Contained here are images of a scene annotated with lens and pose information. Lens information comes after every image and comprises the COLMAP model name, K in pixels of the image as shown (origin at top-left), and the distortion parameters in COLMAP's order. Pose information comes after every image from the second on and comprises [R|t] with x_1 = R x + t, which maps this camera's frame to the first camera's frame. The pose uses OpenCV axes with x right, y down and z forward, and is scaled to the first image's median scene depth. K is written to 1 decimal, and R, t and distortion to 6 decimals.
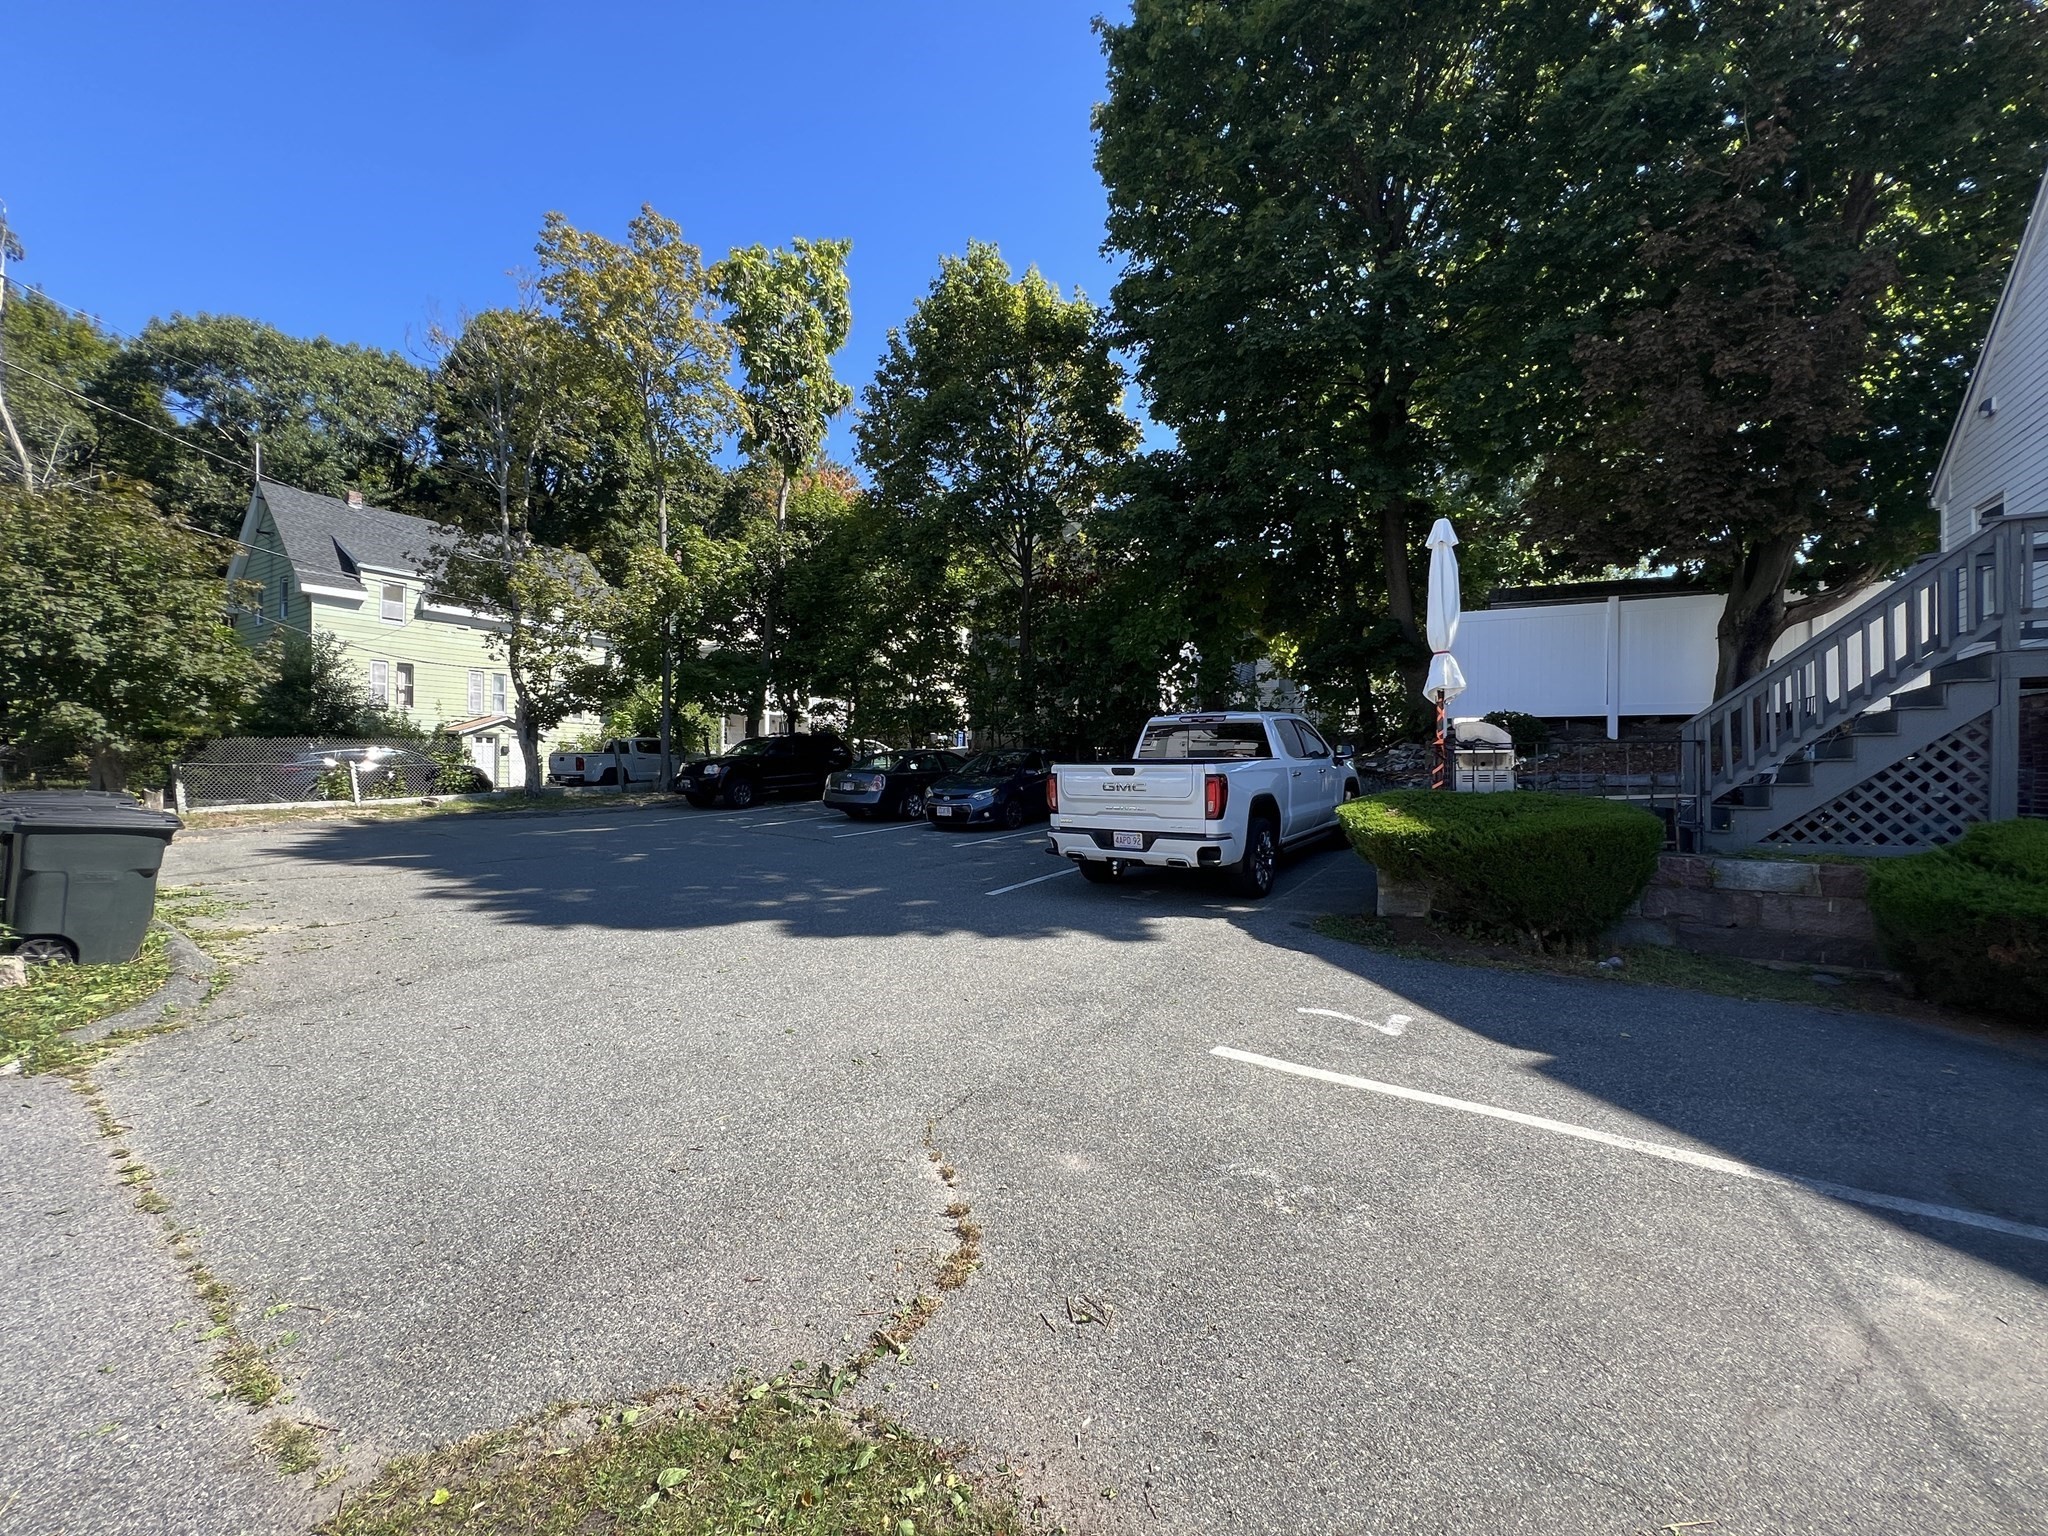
lens RADIAL K [[823.4, 0, 1024.0], [0, 823.4, 768.0], [0, 0, 1]] dist [-0.001305, -0.000088]
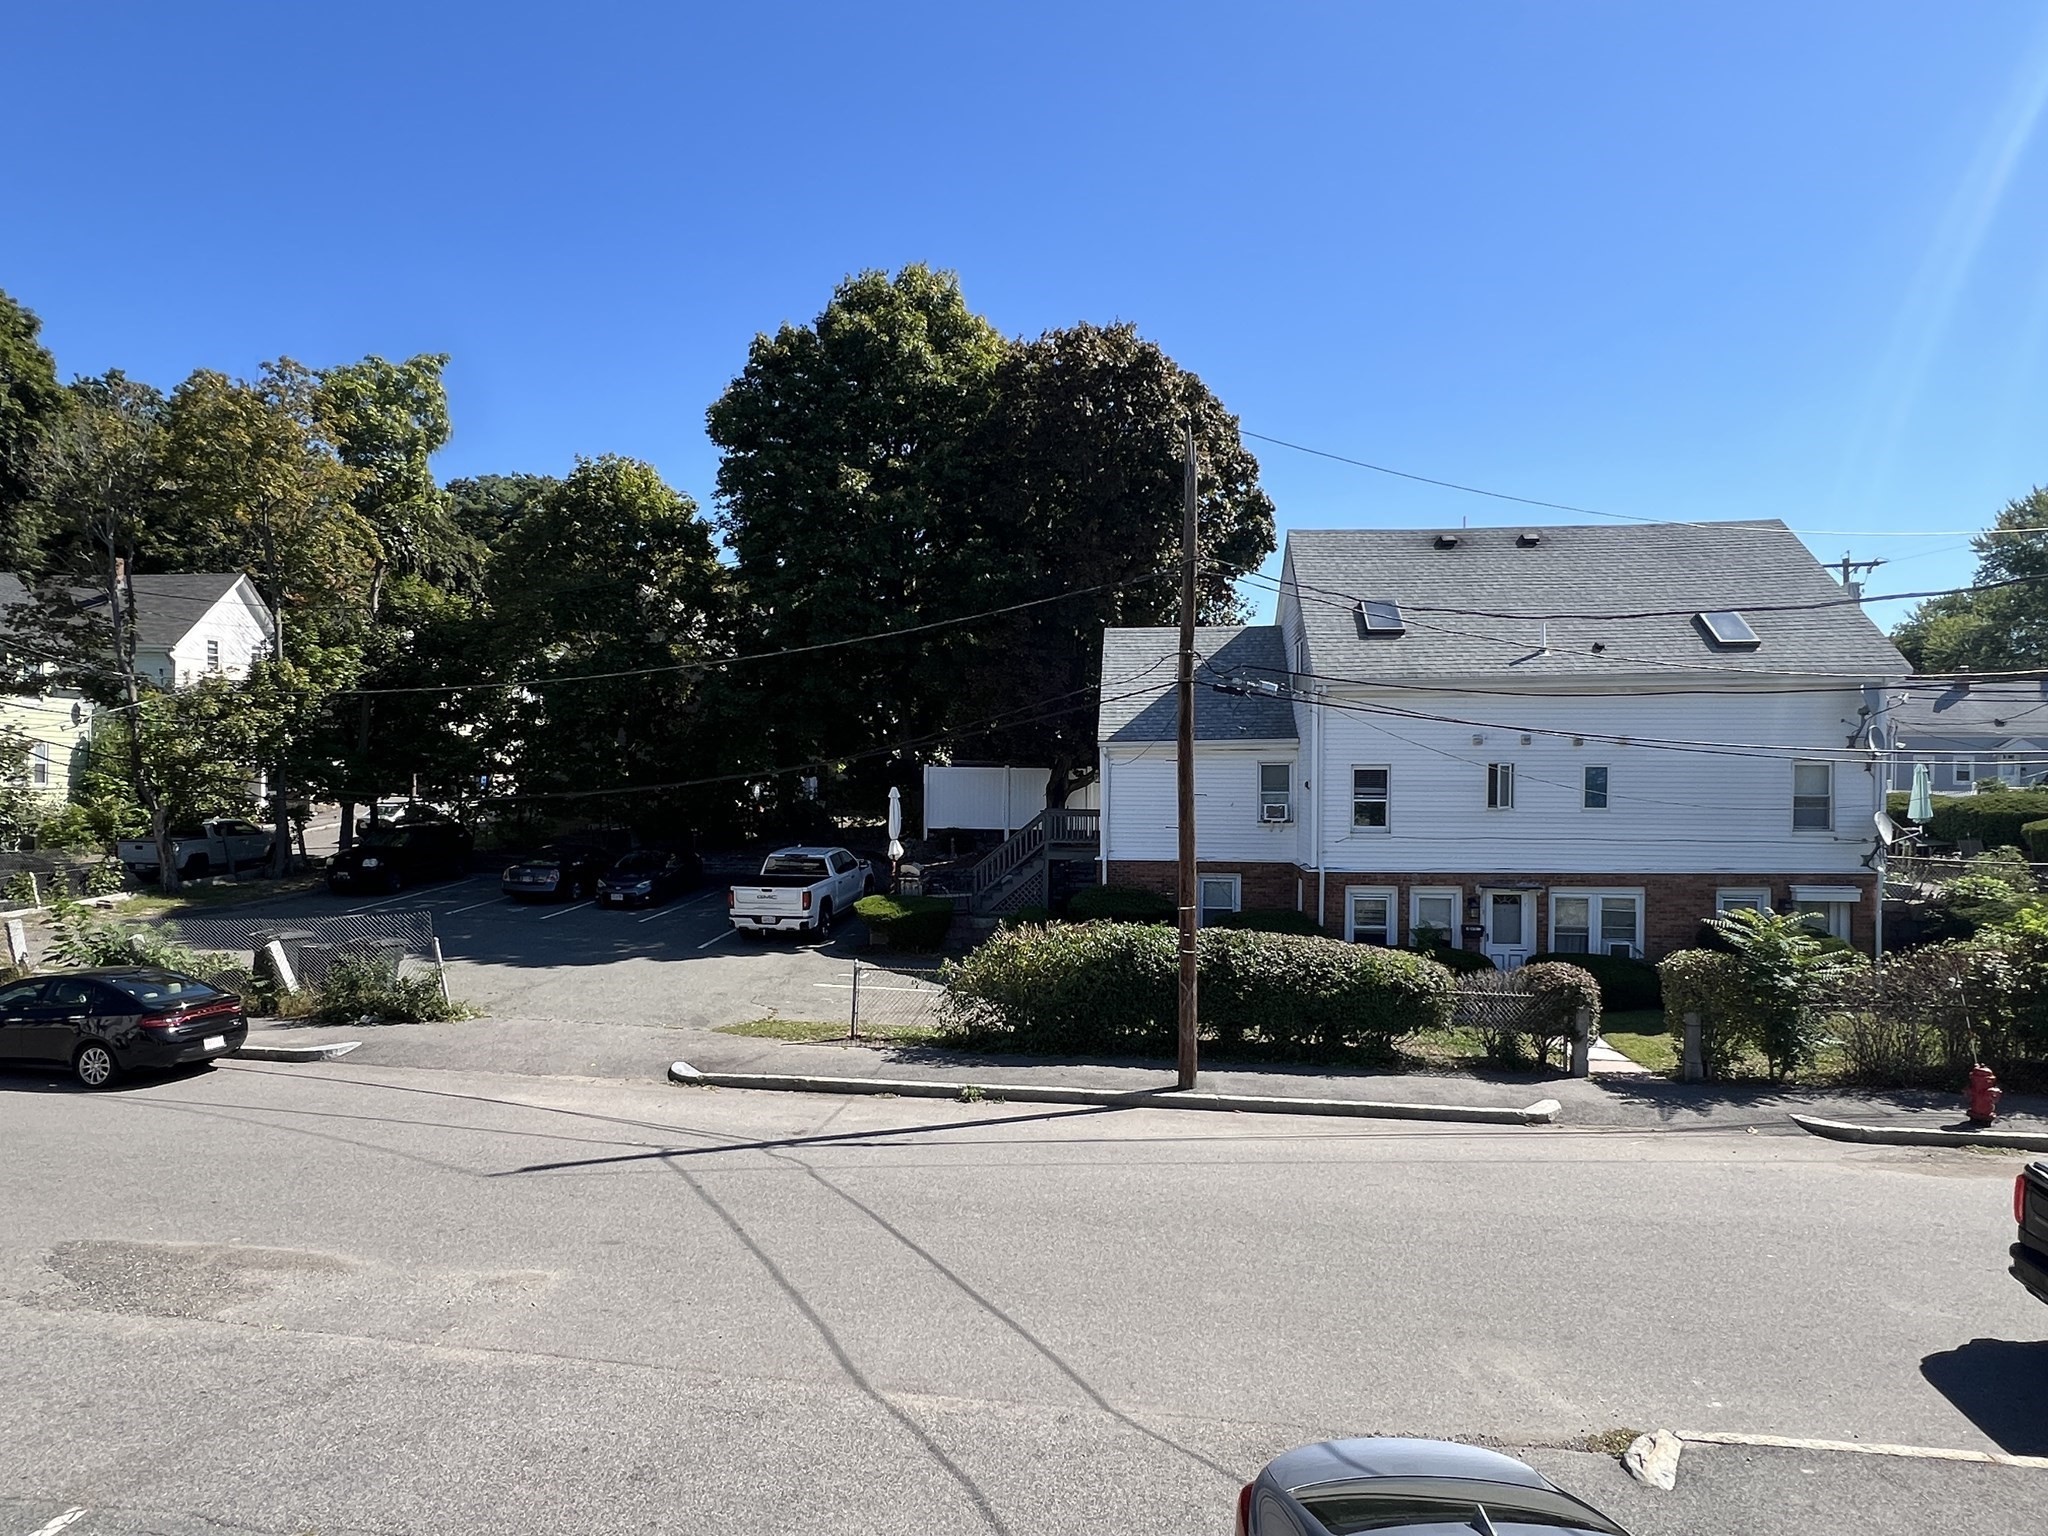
lens RADIAL K [[1097.7, 0, 1024.0], [0, 1097.7, 768.0], [0, 0, 1]] dist [-0.003984, -0.000165]
pose [[0.888995, 0.004554, 0.457893, -0.659278], [-0.005673, 0.999983, 0.001068, -0.351665], [-0.457881, -0.003547, 0.889006, -2.100792]]
